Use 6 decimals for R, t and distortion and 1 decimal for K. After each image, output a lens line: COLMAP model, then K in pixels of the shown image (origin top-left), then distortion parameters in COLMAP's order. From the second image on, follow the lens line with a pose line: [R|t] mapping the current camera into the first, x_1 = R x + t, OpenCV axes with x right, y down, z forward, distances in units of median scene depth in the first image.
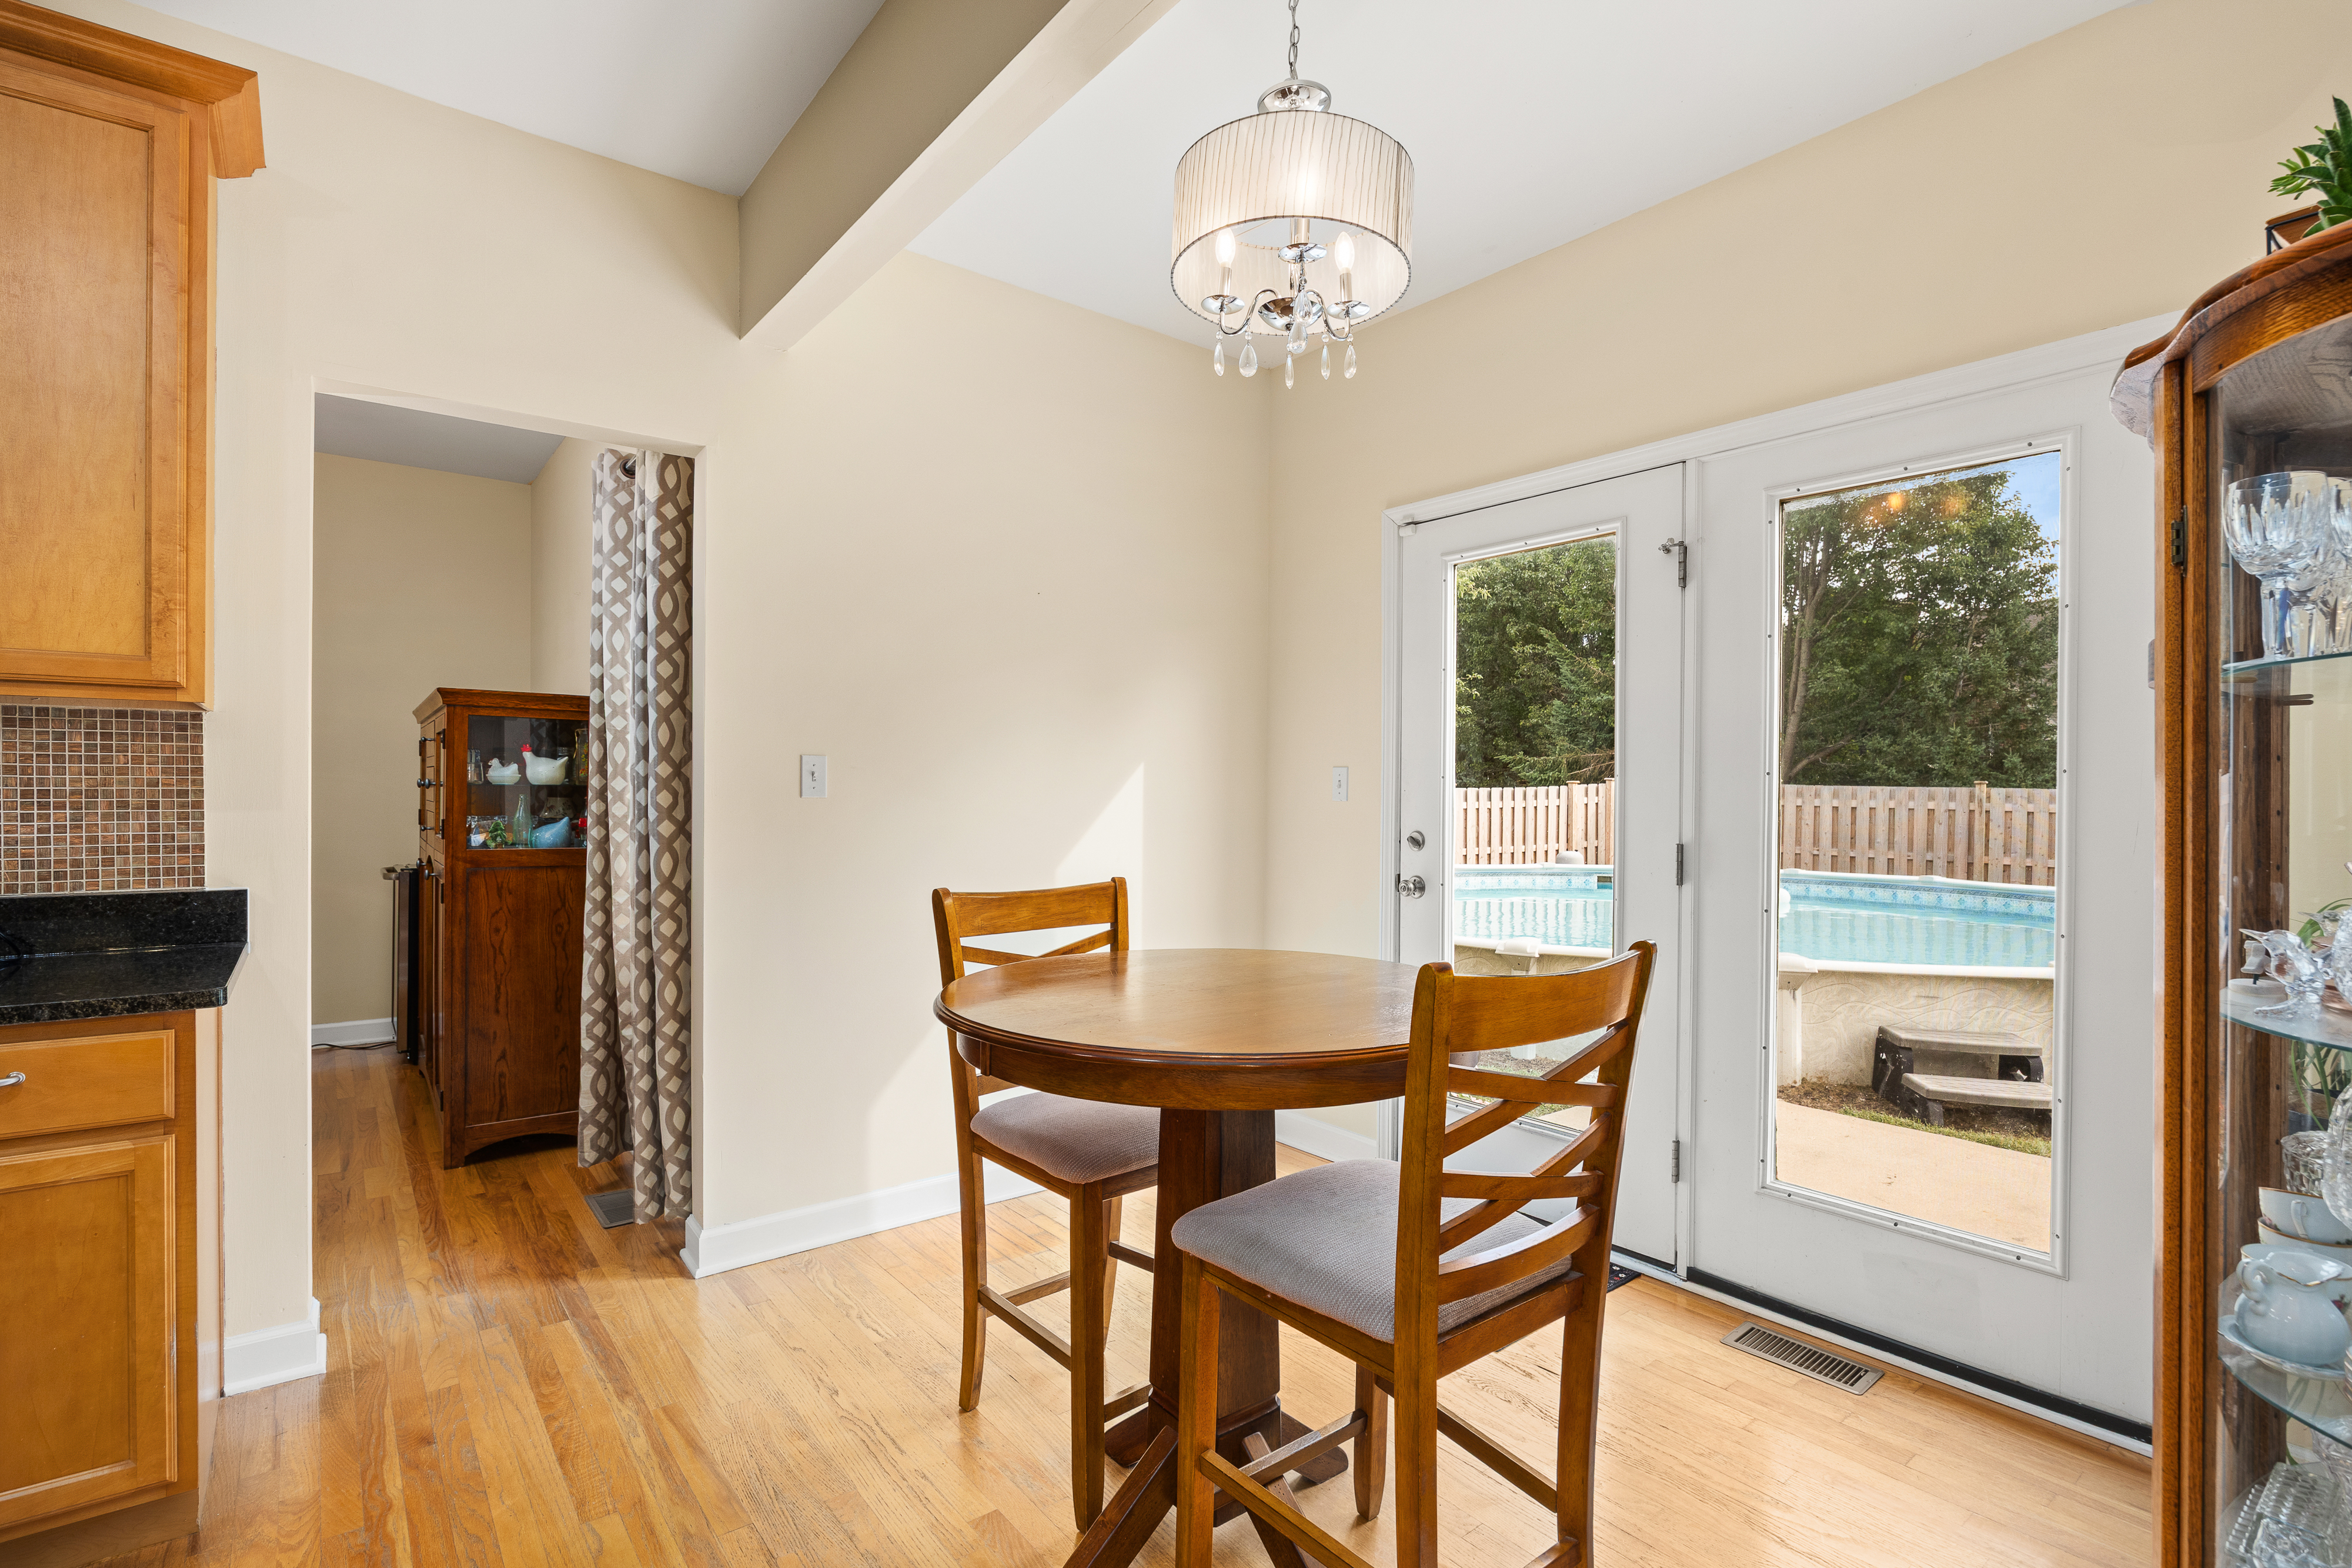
lens RADIAL K [[1123.8, 0, 1182.4], [0, 1123.8, 796.9], [0, 0, 1]] dist [-0.017010, 0.000101]
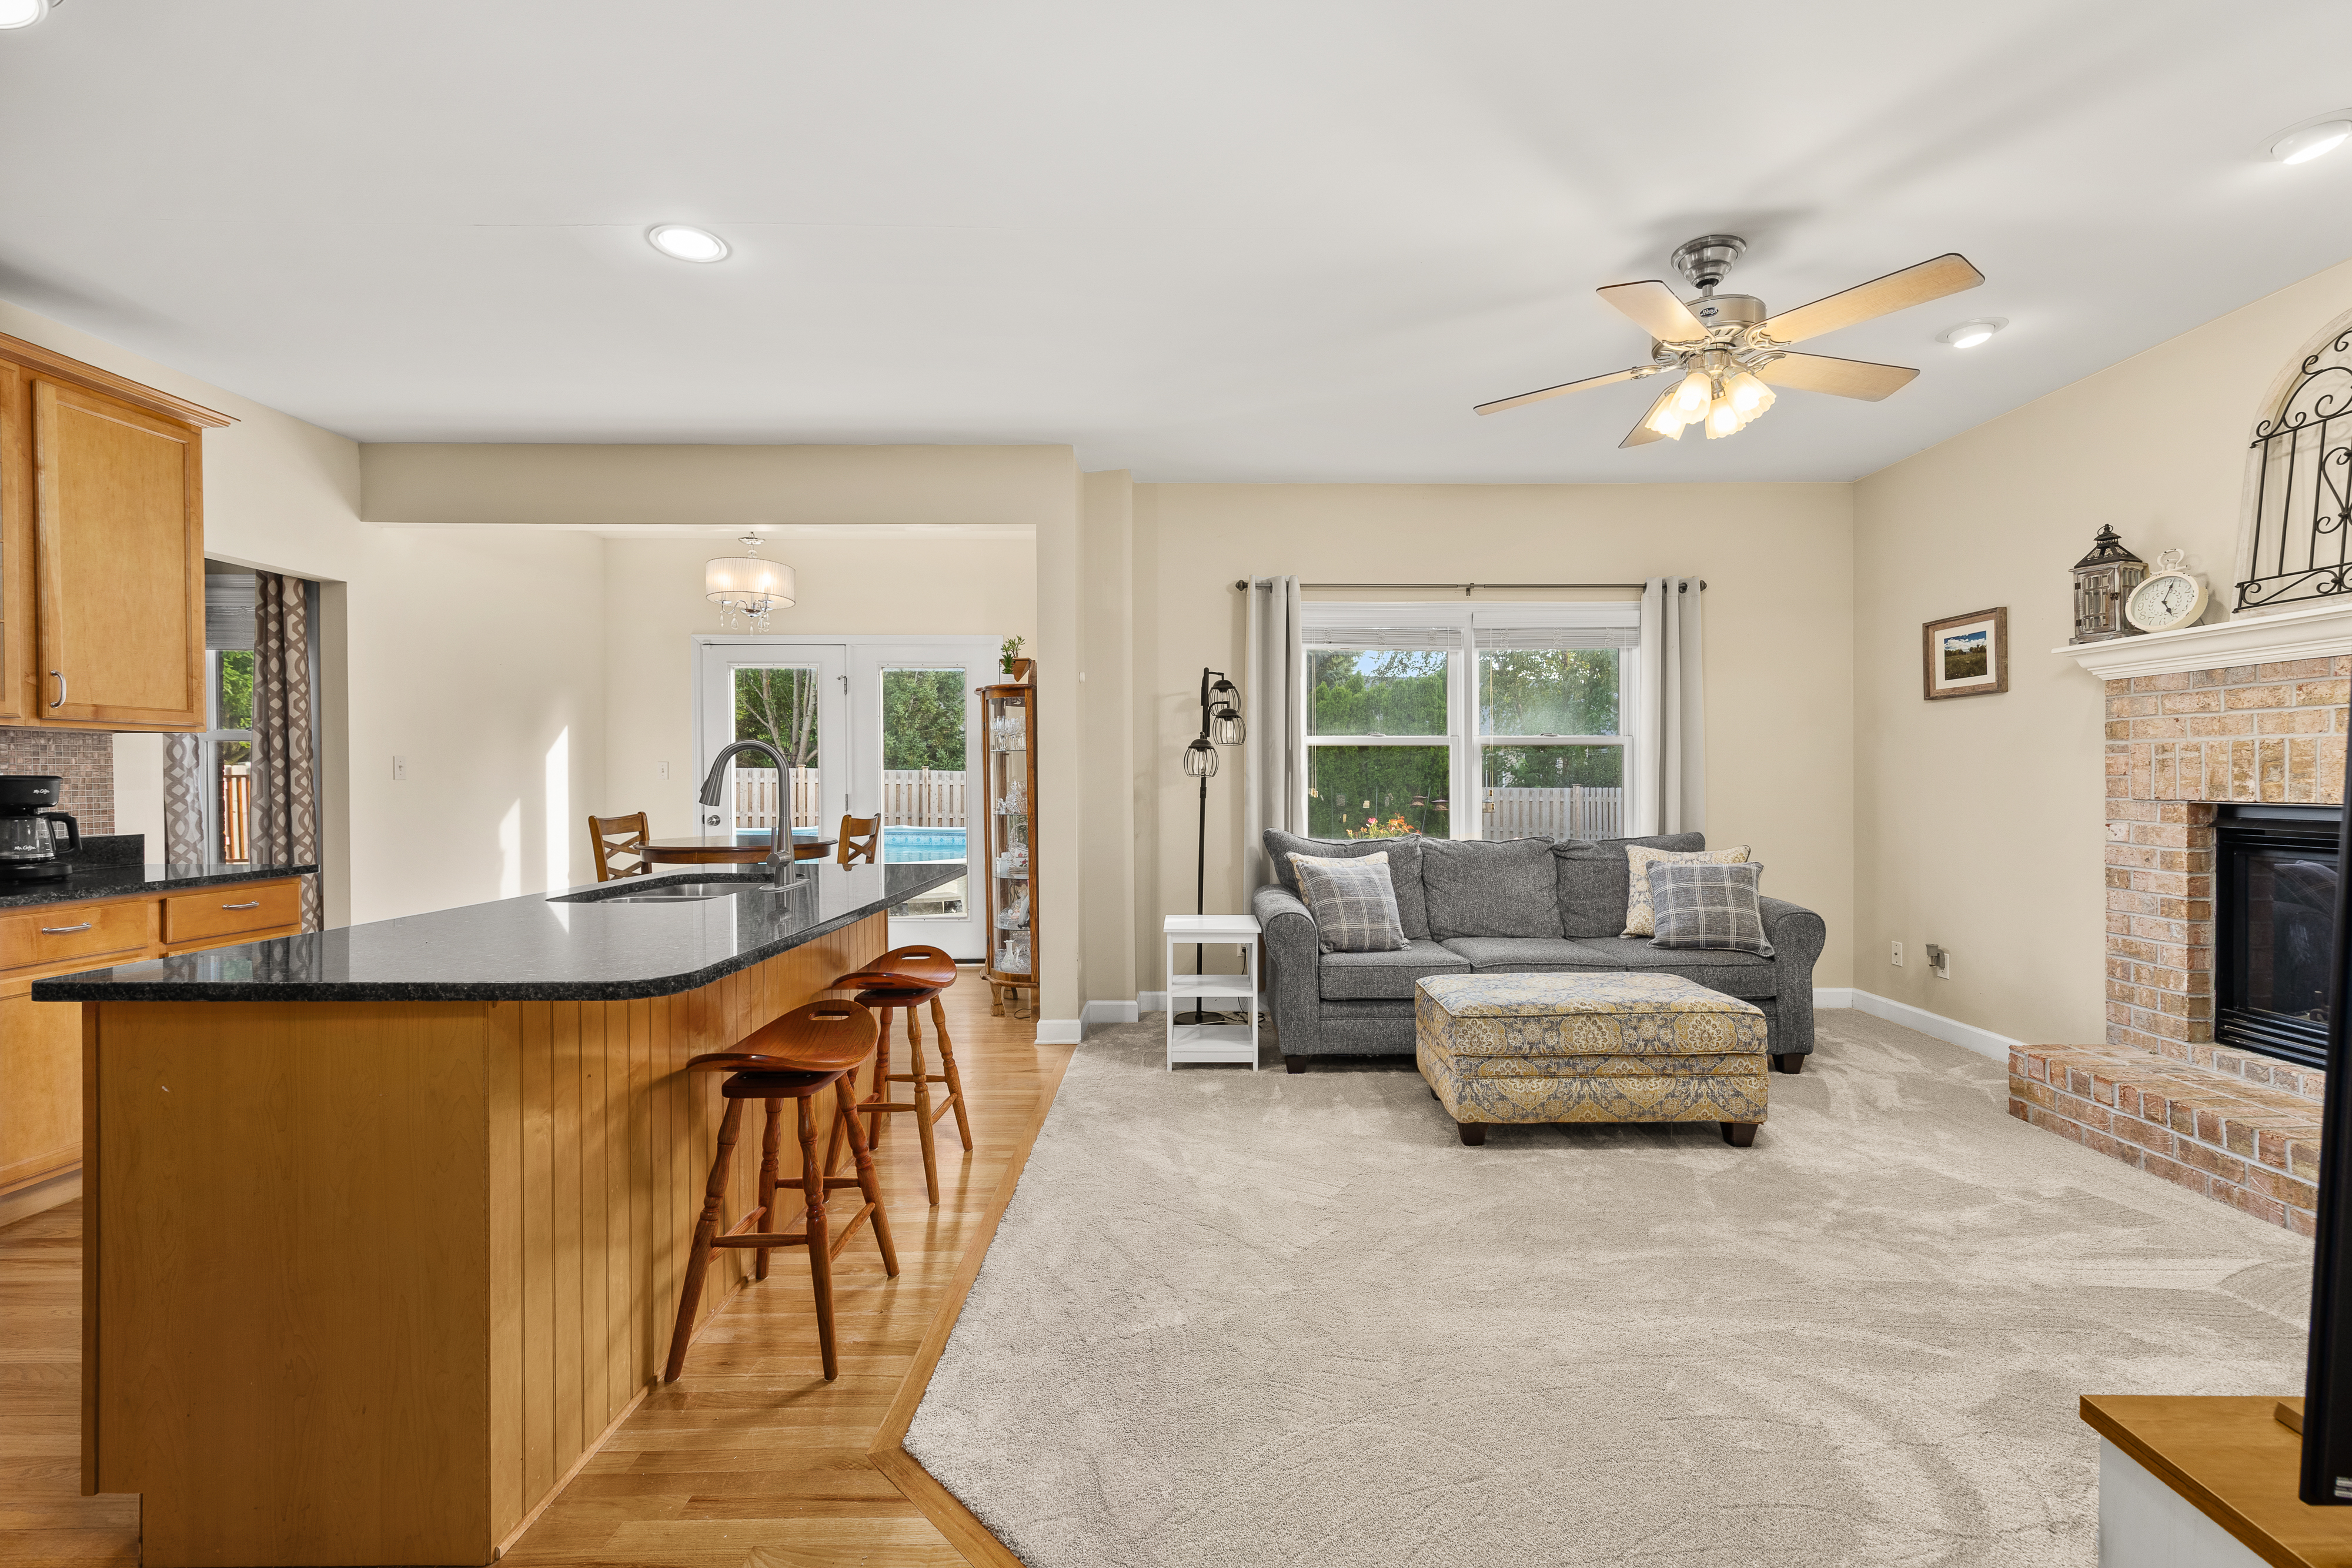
lens RADIAL K [[985.1, 0, 1198.2], [0, 985.1, 774.3], [0, 0, 1]] dist [0.001227, 0.000070]
pose [[0.621692, -0.007941, 0.783221, -0.778107], [0.011303, 0.999935, 0.001166, 0.003689], [-0.783180, 0.008128, 0.621742, -0.976841]]
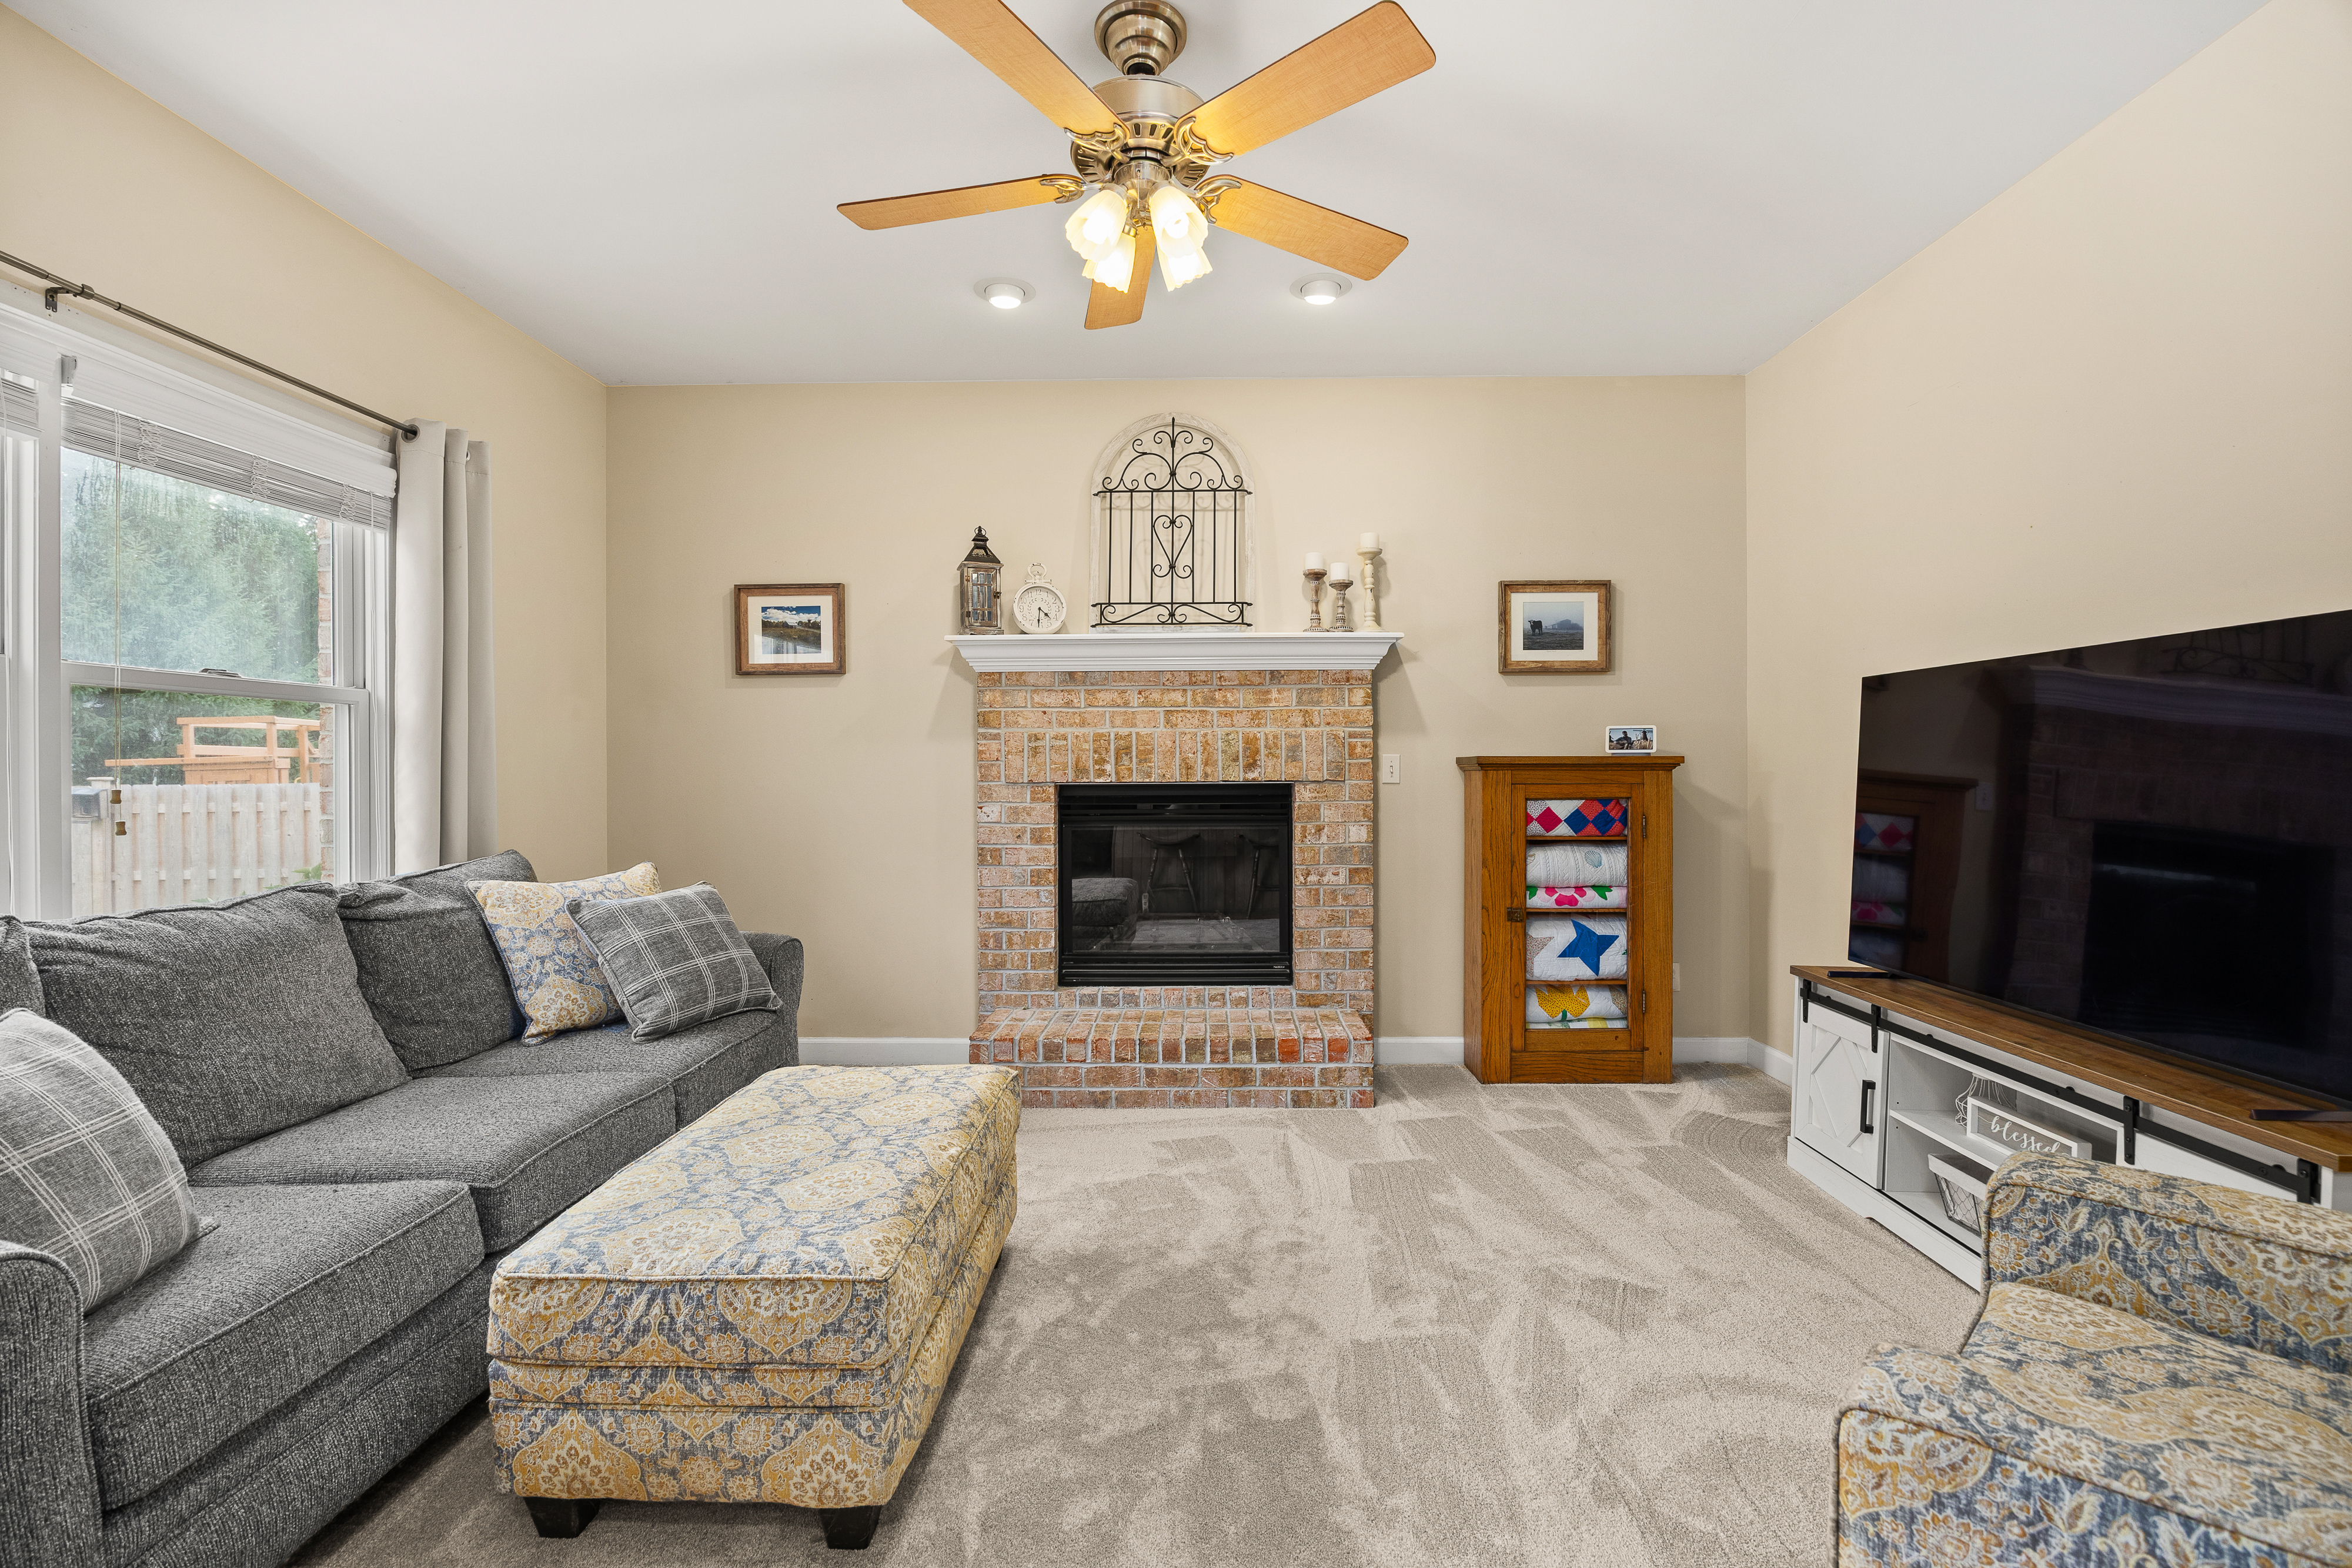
lens RADIAL K [[1017.8, 0, 1180.0], [0, 1017.8, 771.1], [0, 0, 1]] dist [-0.016027, 0.000706]
pose [[-0.767939, -0.005923, 0.640496, -0.201814], [0.000898, 0.999946, 0.010324, 0.018212], [-0.640522, 0.008503, -0.767893, -0.254095]]
